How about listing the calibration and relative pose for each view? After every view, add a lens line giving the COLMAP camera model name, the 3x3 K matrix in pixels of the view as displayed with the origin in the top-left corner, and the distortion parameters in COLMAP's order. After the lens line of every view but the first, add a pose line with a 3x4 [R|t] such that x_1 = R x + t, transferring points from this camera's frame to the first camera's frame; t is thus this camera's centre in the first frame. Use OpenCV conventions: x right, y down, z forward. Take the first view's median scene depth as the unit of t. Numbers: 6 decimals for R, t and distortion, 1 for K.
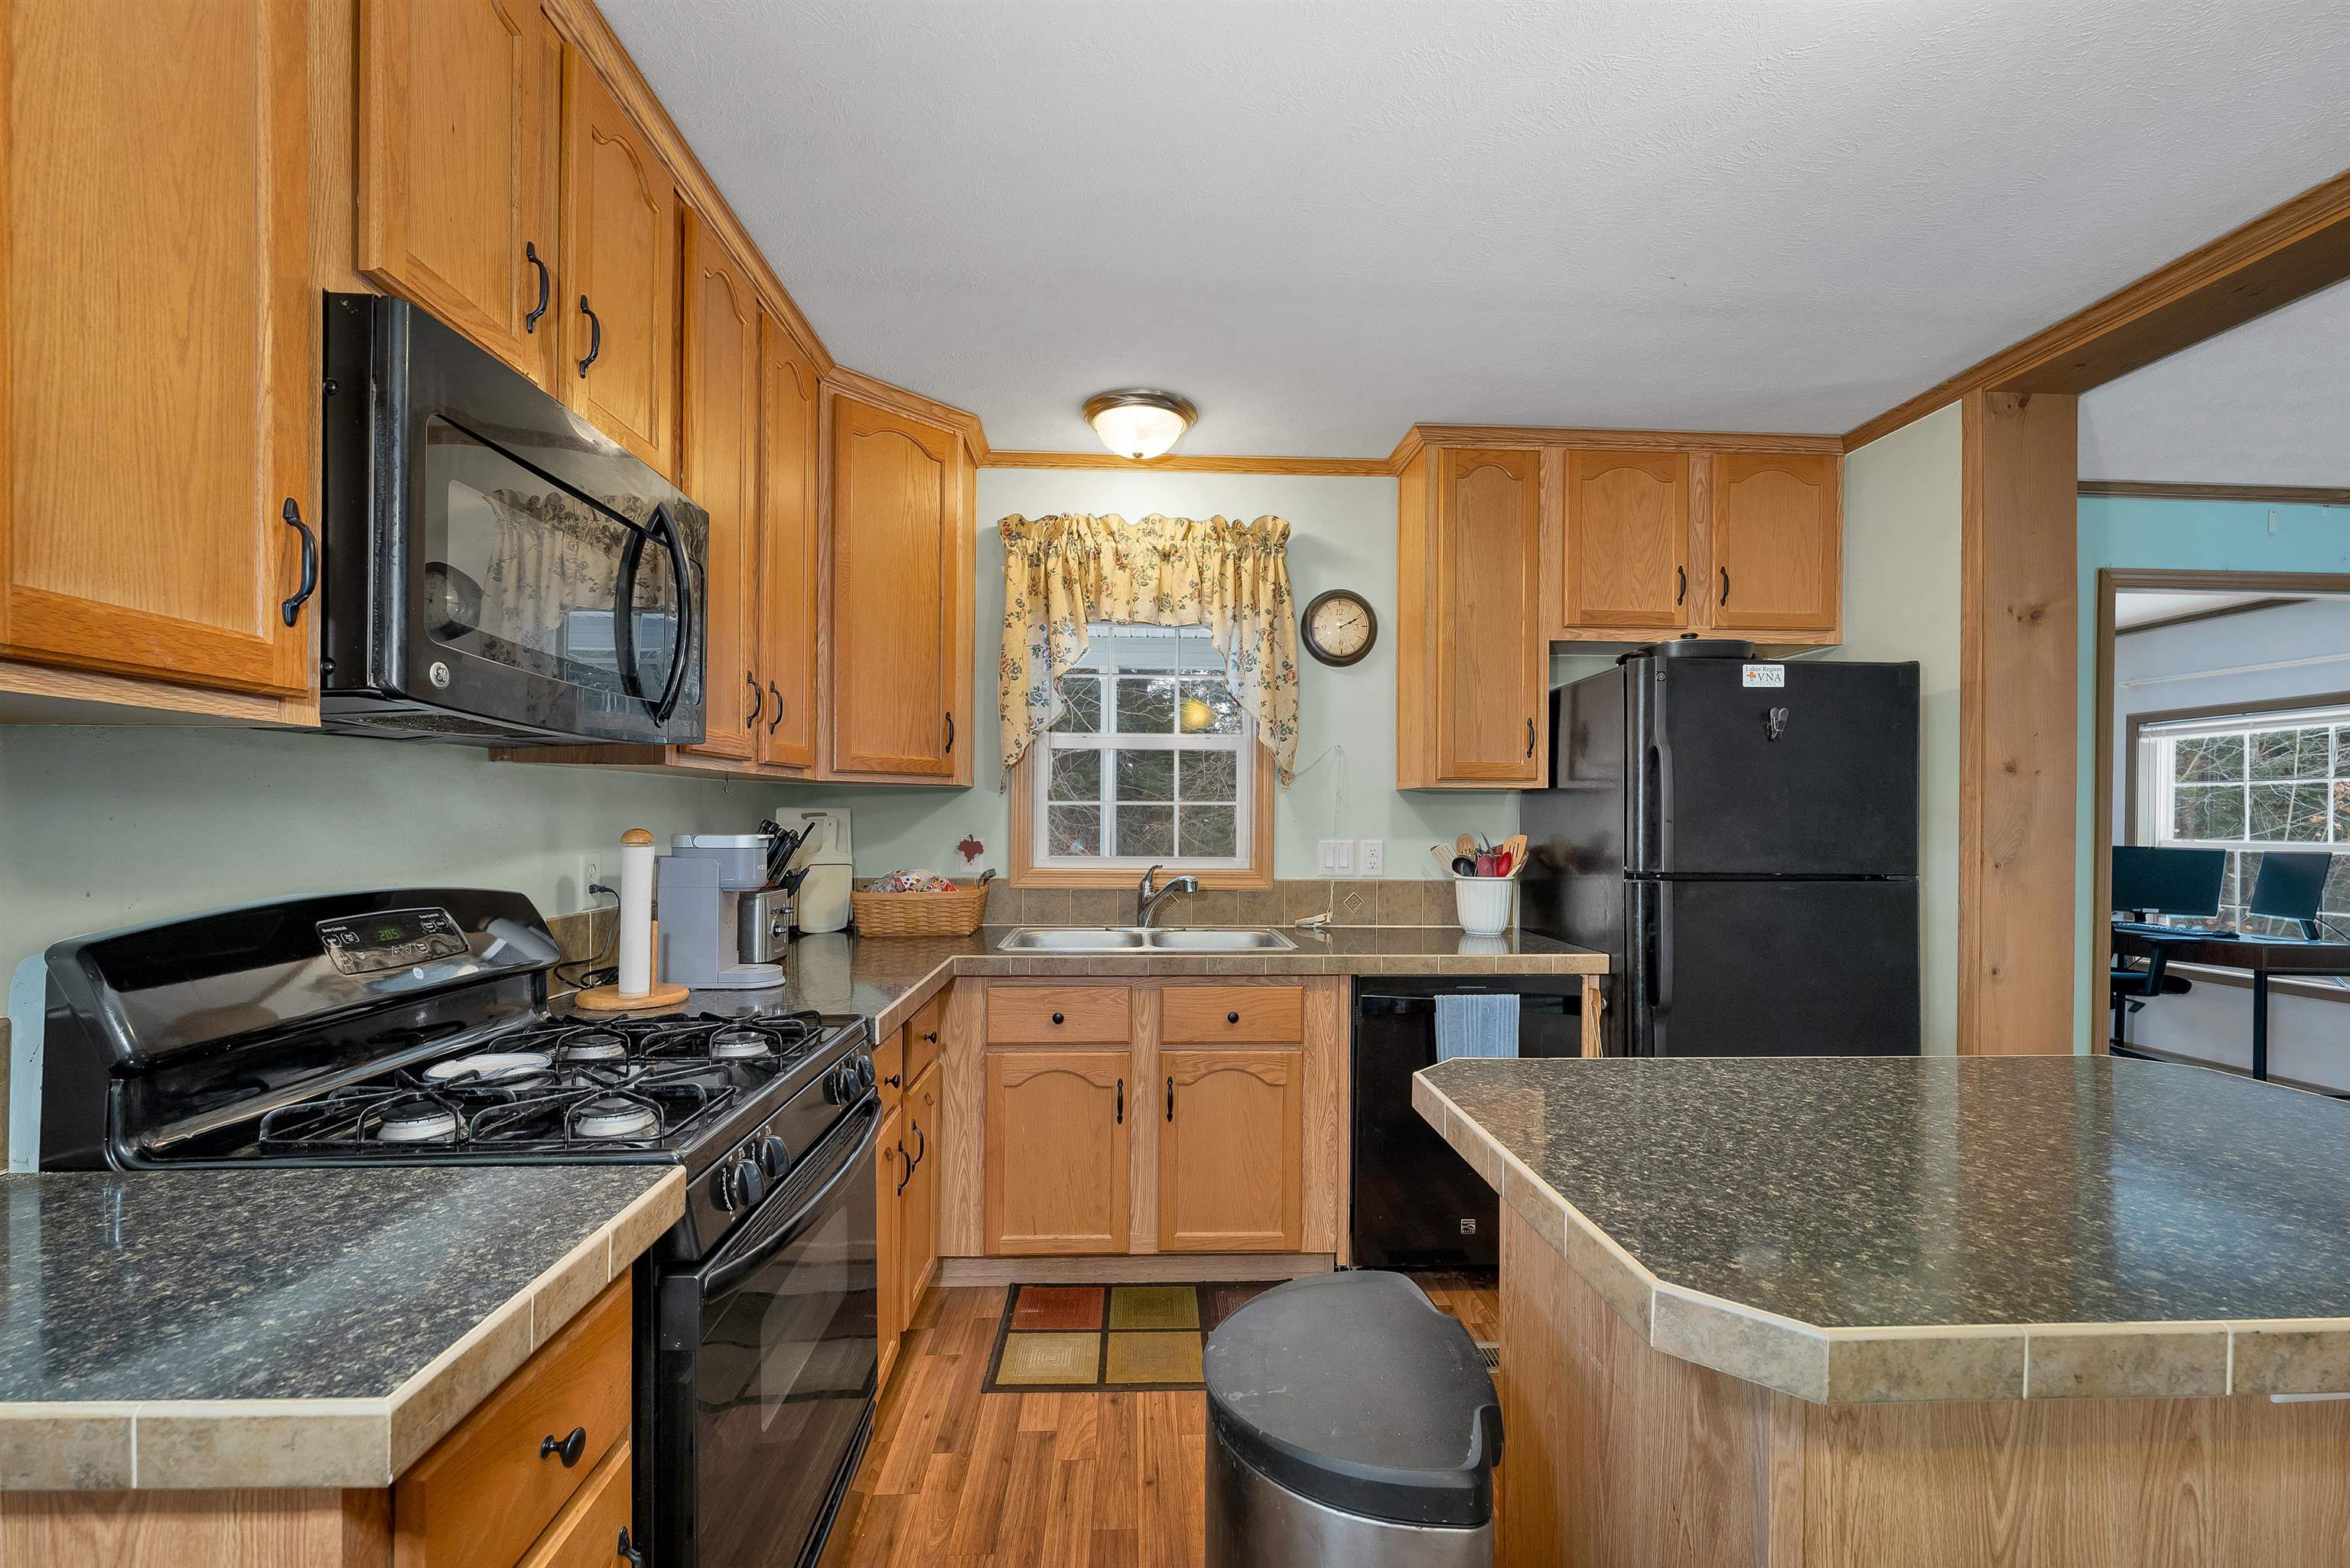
lens RADIAL K [[1006.7, 0, 1172.5], [0, 1006.7, 830.4], [0, 0, 1]] dist [0.005120, -0.001151]
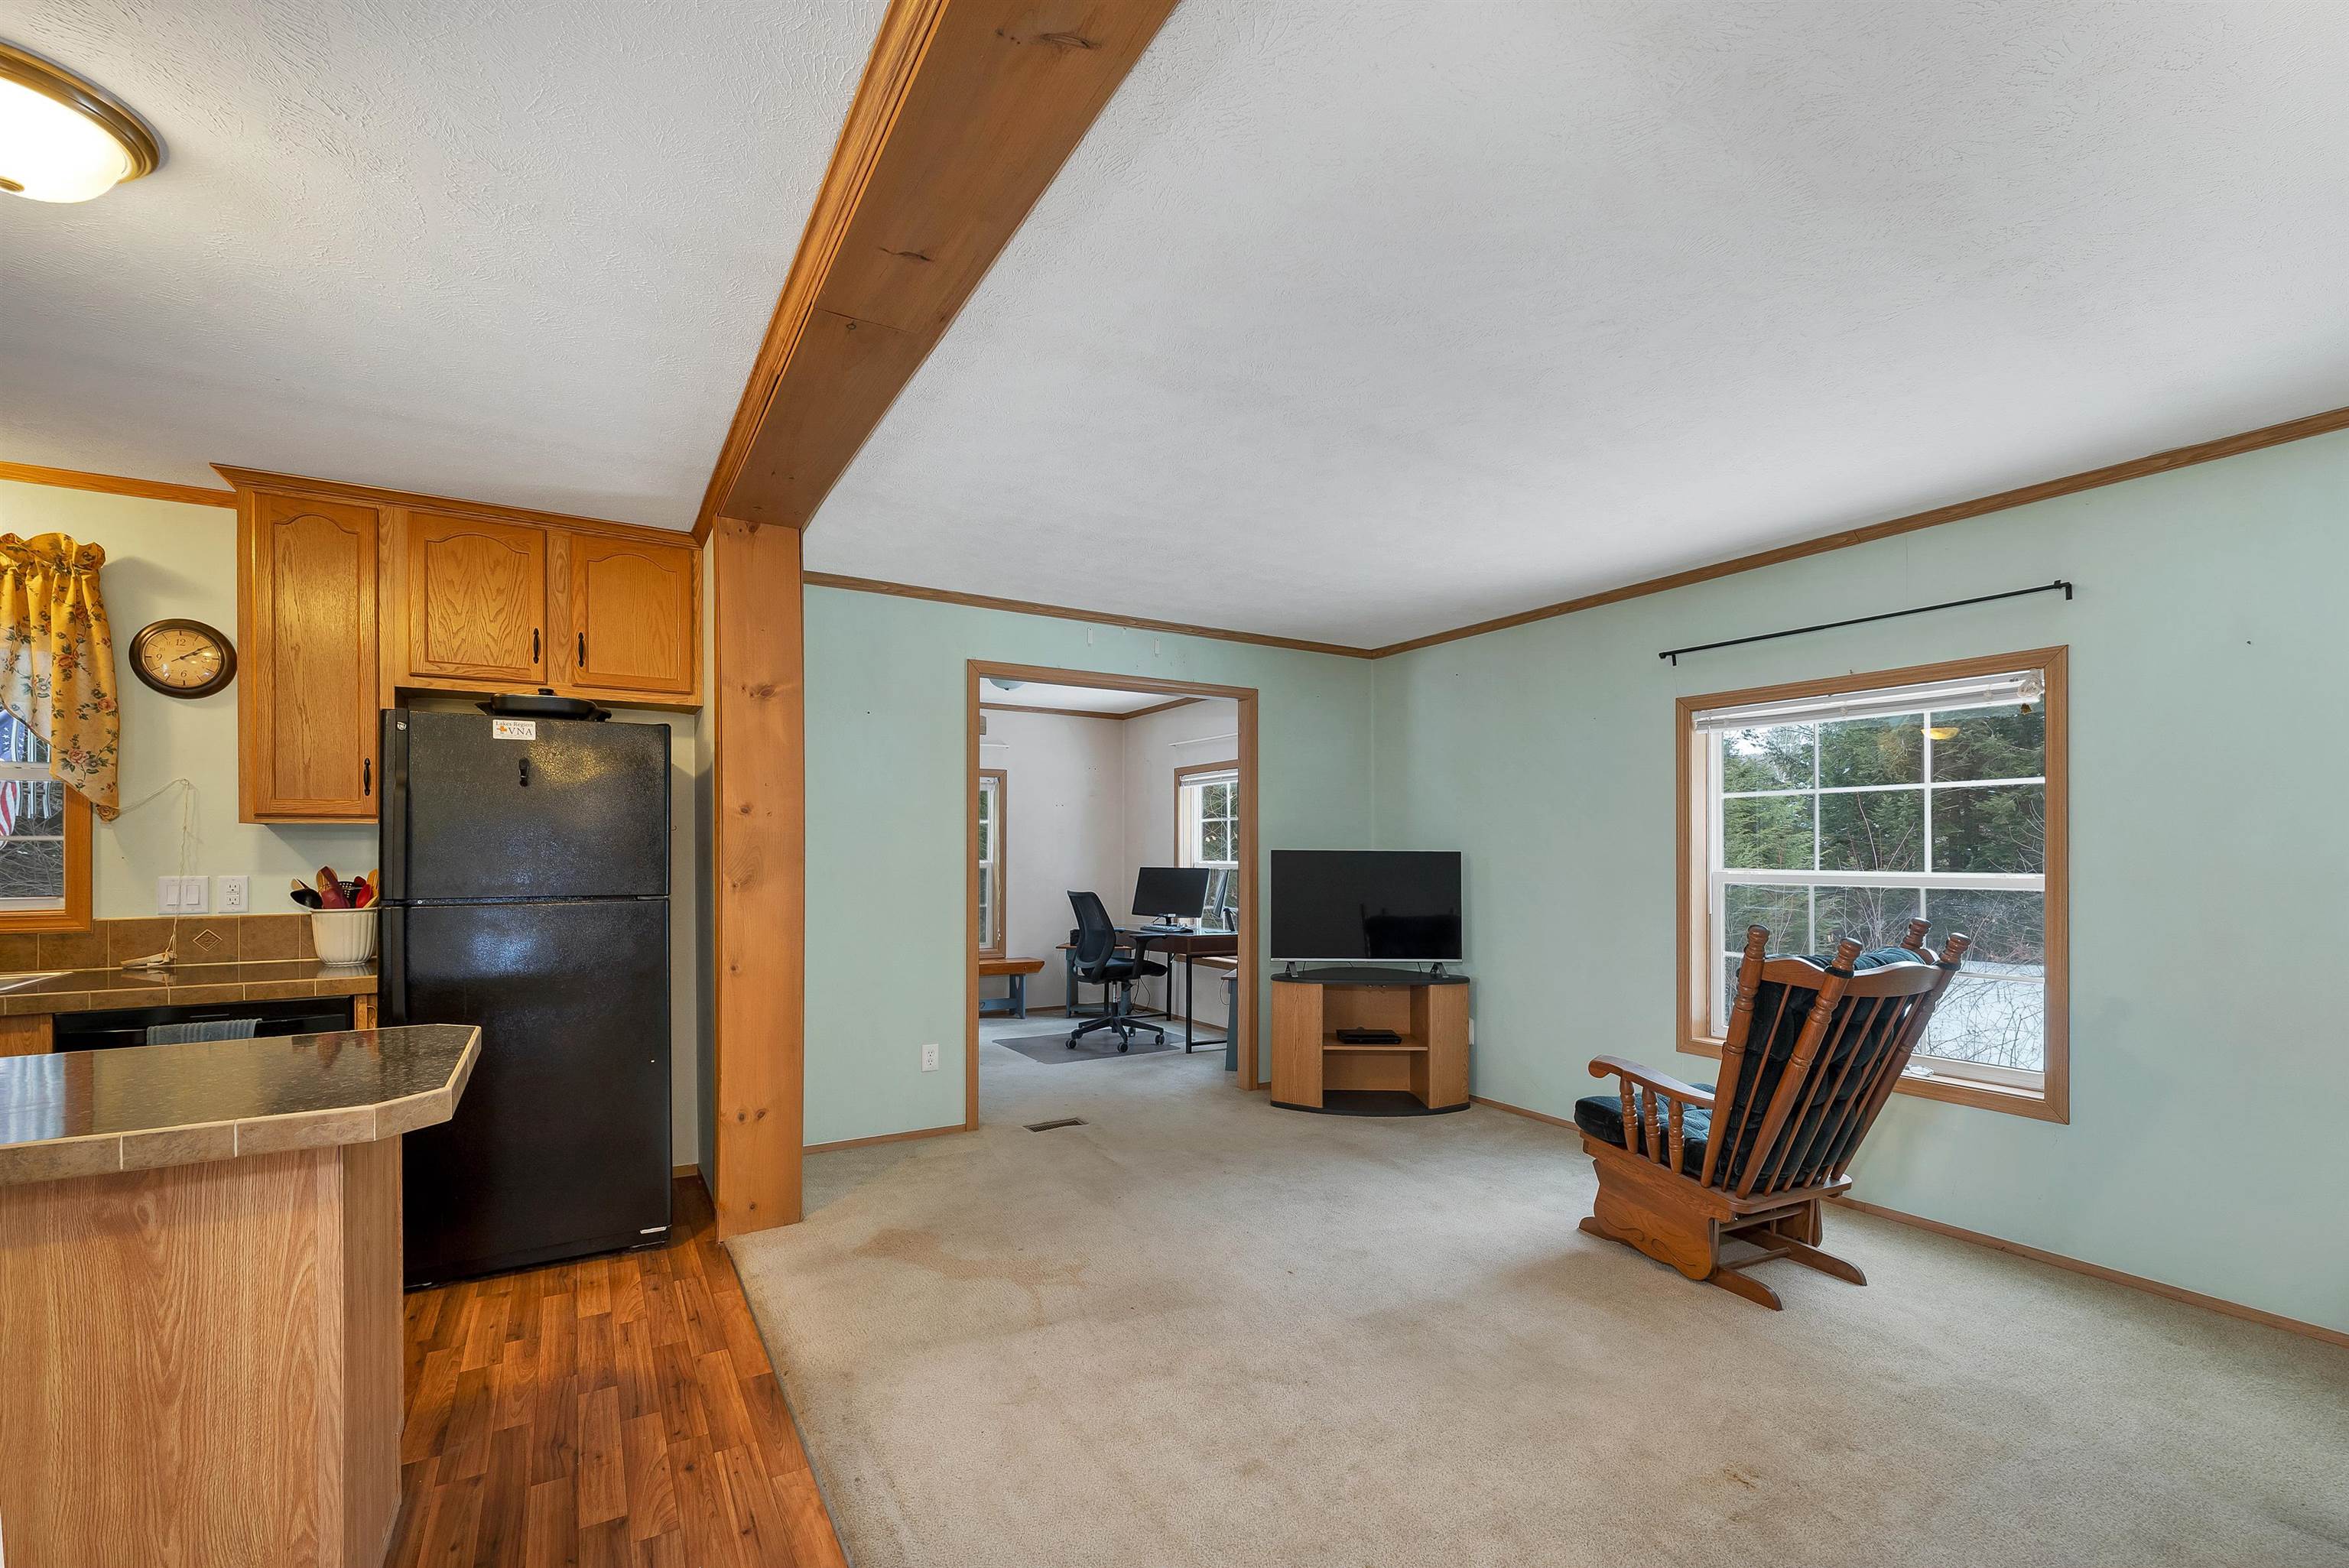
lens RADIAL K [[1006.2, 0, 1167.5], [0, 1006.2, 846.8], [0, 0, 1]] dist [0.005120, -0.001151]
pose [[0.884595, -0.007998, 0.466291, 0.559960], [0.015229, 0.999815, -0.011742, 0.007012], [-0.466111, 0.017488, 0.884553, -0.310110]]
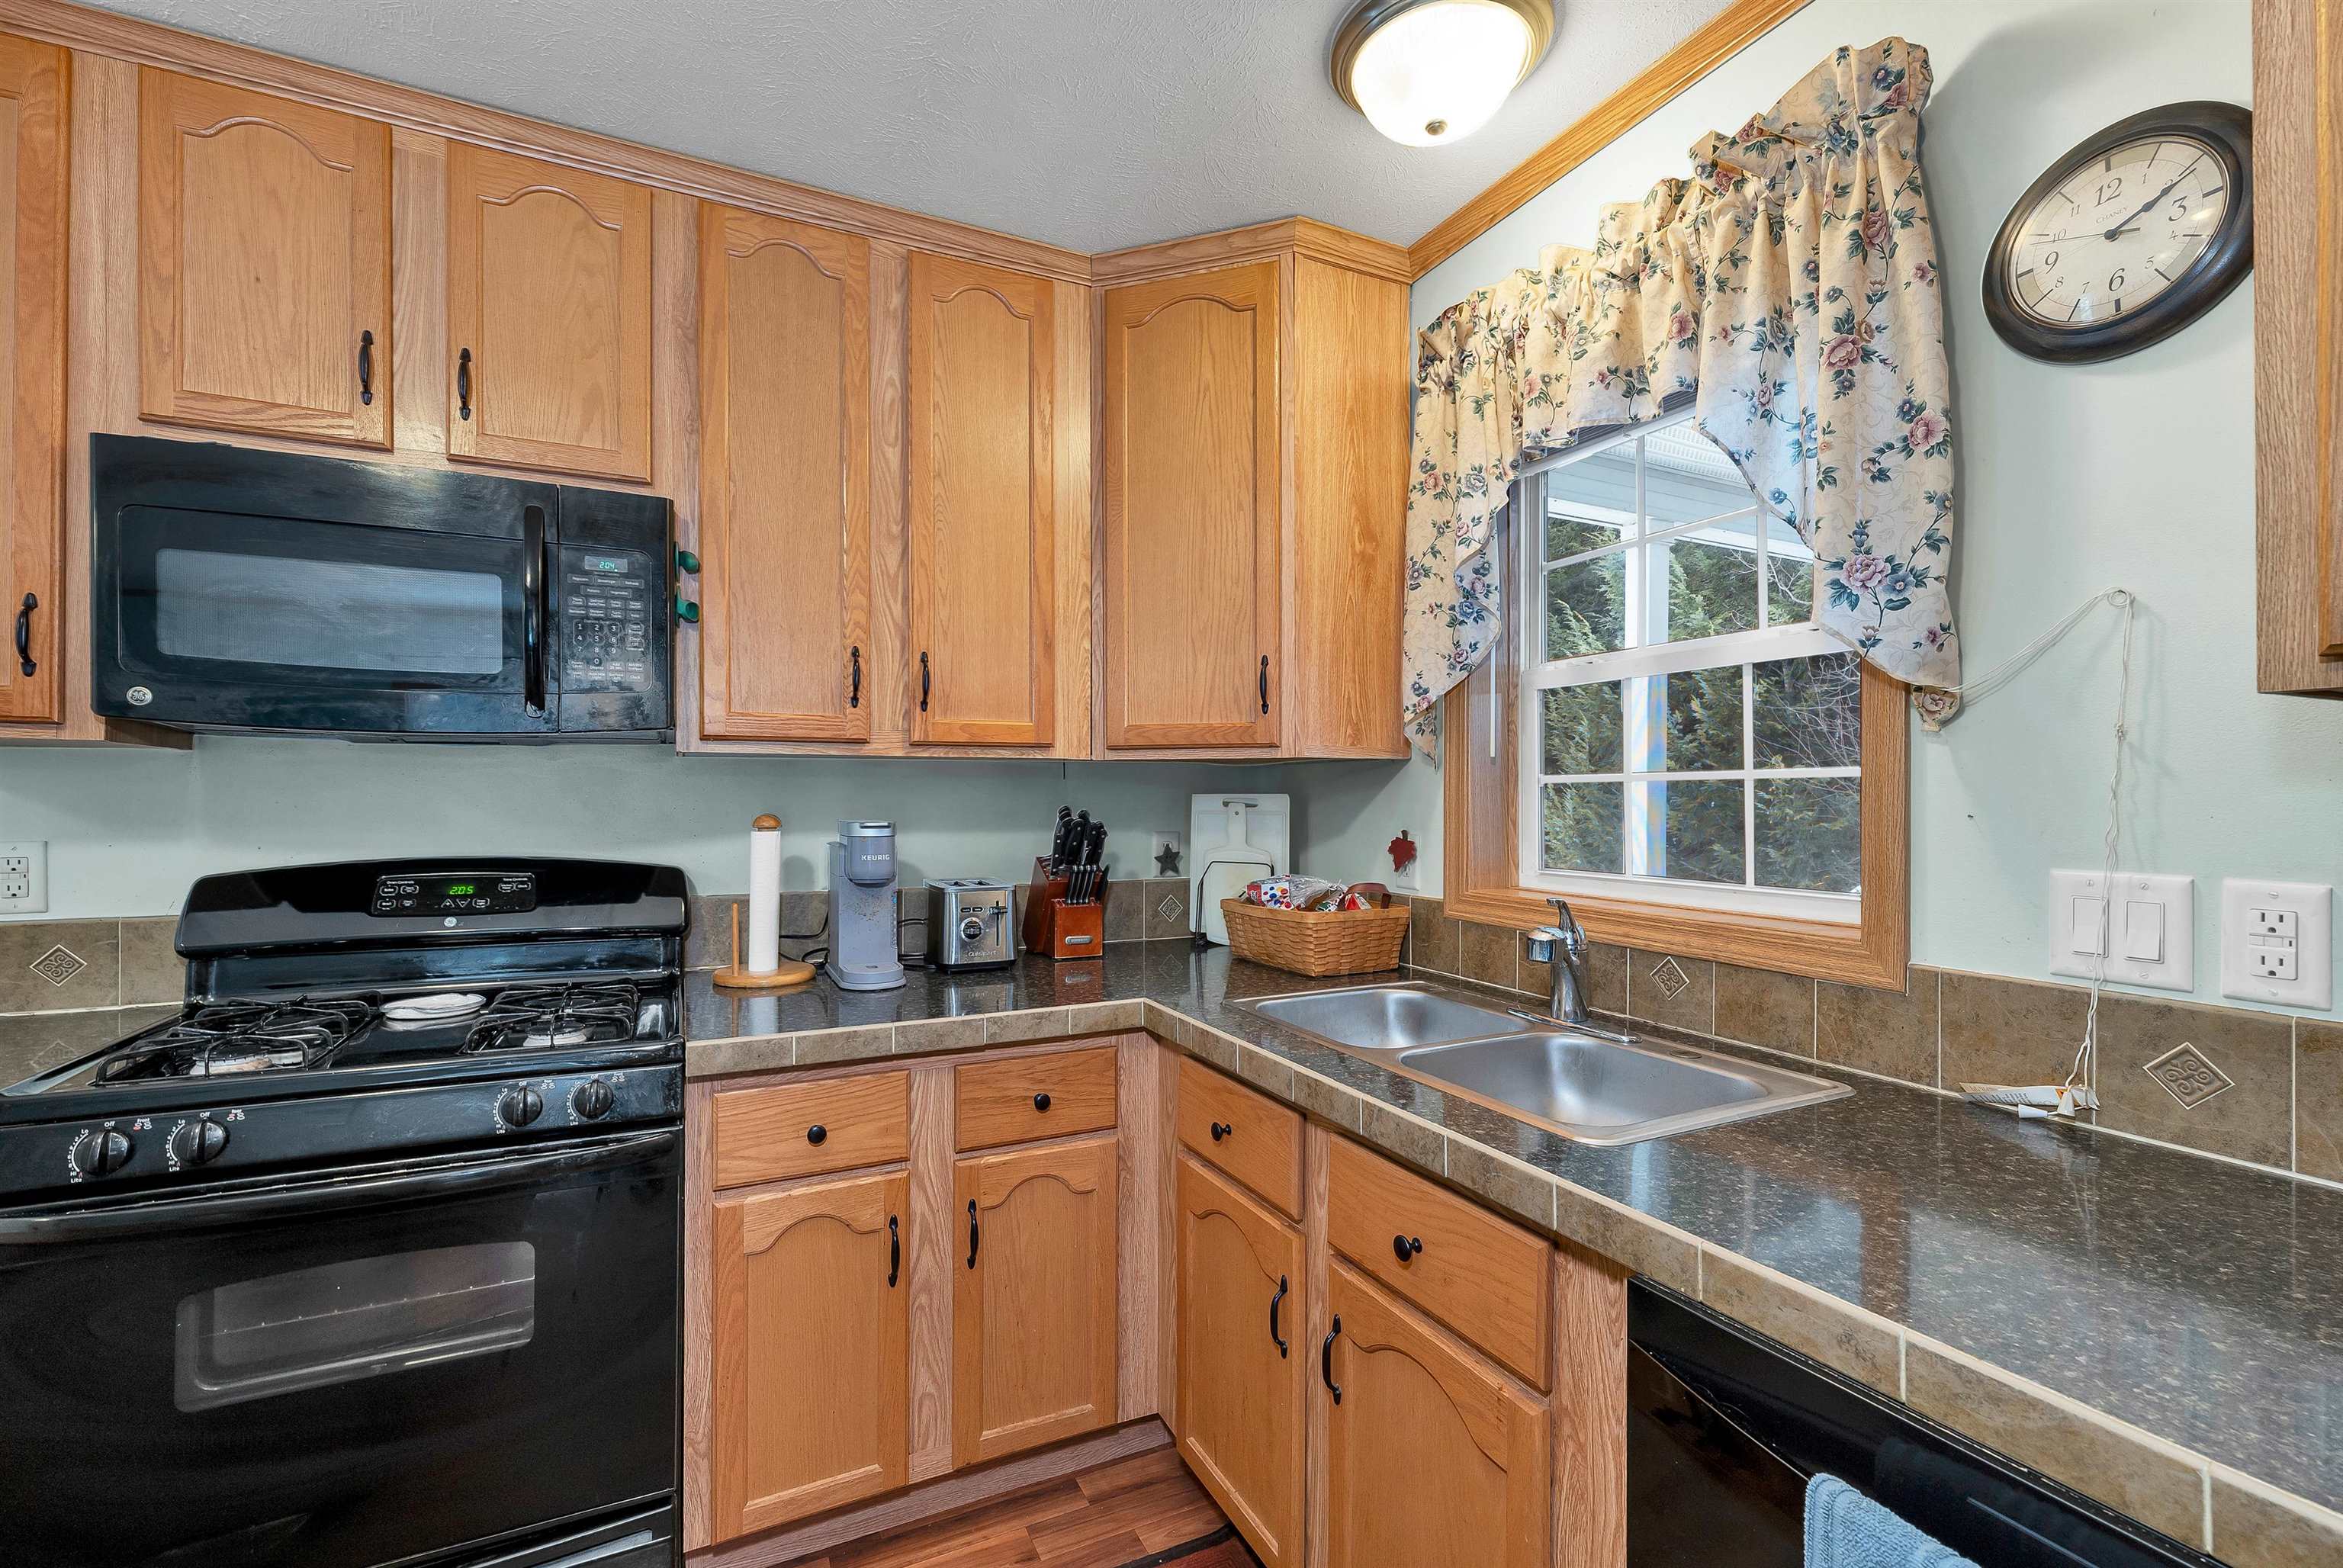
lens RADIAL K [[1003.7, 0, 1156.6], [0, 1003.7, 796.0], [0, 0, 1]] dist [0.005120, -0.001151]
pose [[0.390137, -0.006454, -0.920734, 0.353803], [-0.011203, 0.999868, -0.011756, -0.008993], [0.920689, 0.014901, 0.390013, 0.588650]]
